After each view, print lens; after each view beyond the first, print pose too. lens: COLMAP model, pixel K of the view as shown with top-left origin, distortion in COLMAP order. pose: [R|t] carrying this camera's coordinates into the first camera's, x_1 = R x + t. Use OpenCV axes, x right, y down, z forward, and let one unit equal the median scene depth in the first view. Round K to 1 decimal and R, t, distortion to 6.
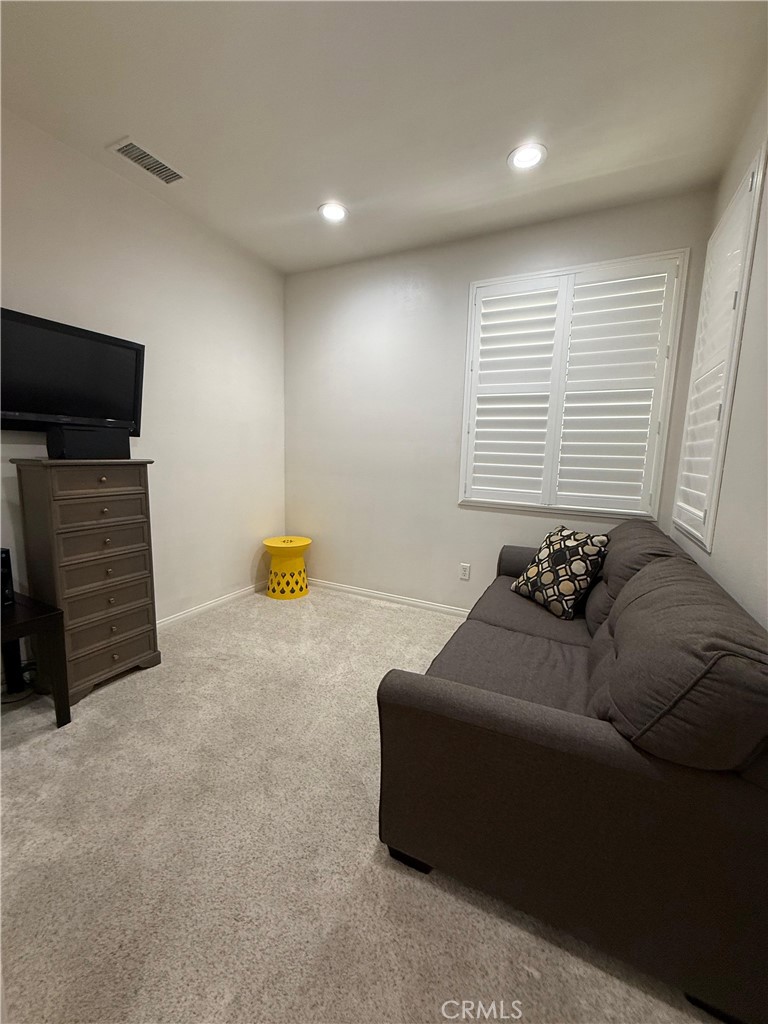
lens RADIAL K [[407.4, 0, 384.6], [0, 407.4, 507.9], [0, 0, 1]] dist [-0.000474, -0.000094]
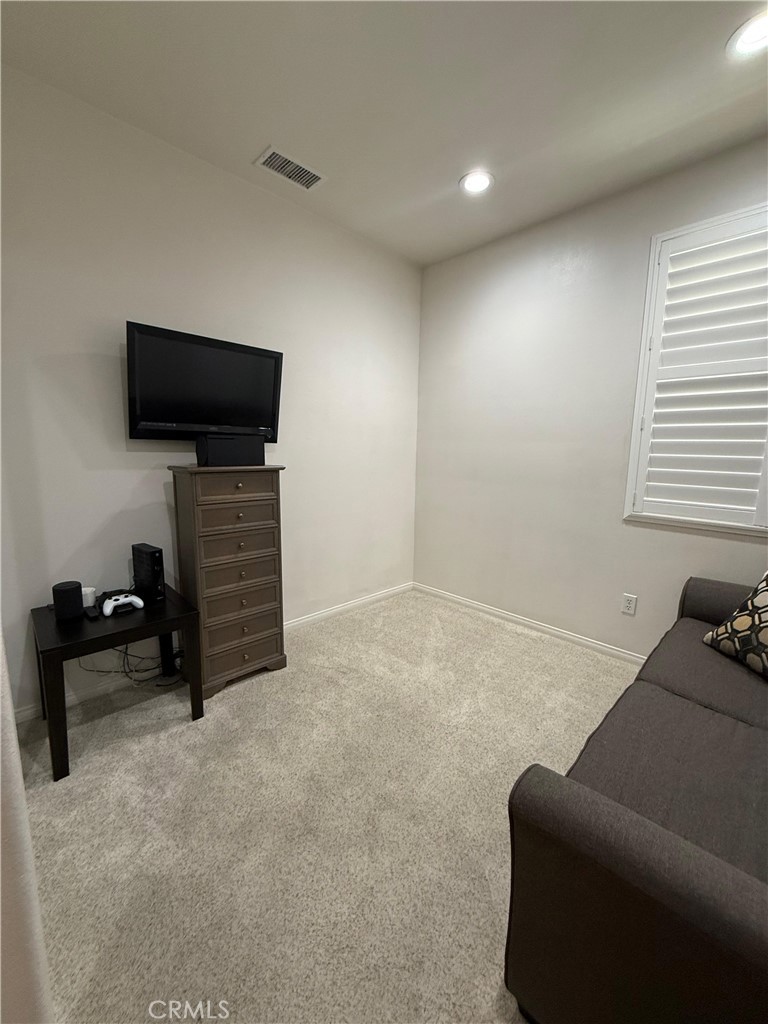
lens RADIAL K [[407.4, 0, 384.6], [0, 407.4, 507.9], [0, 0, 1]] dist [-0.000474, -0.000094]
pose [[0.945415, 0.034401, -0.324049, -0.005372], [-0.033929, 0.999399, 0.007107, -0.030480], [0.324099, 0.004276, 0.946014, 0.131246]]
